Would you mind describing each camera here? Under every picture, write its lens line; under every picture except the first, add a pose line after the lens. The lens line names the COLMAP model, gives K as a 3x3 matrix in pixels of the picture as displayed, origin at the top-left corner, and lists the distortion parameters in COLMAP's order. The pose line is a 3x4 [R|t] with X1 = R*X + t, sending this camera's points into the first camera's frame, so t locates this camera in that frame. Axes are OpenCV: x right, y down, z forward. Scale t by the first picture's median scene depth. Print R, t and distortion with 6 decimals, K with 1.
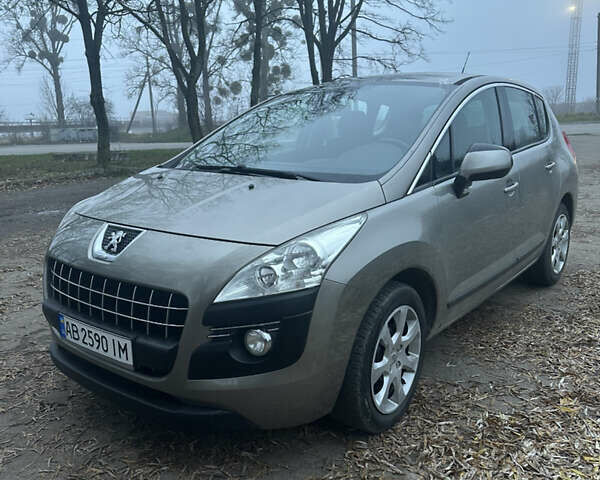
lens RADIAL K [[557.9, 0, 300.0], [0, 557.9, 240.0], [0, 0, 1]] dist [0.130311, -0.219860]
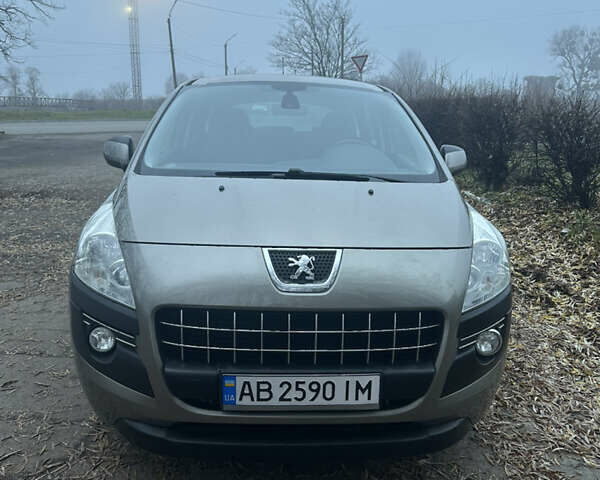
lens RADIAL K [[557.9, 0, 300.0], [0, 557.9, 240.0], [0, 0, 1]] dist [0.130311, -0.219860]
pose [[0.752003, -0.116454, 0.648791, -0.868707], [0.109477, 0.992665, 0.051284, -0.082049], [-0.650004, 0.032462, 0.759237, 0.382933]]
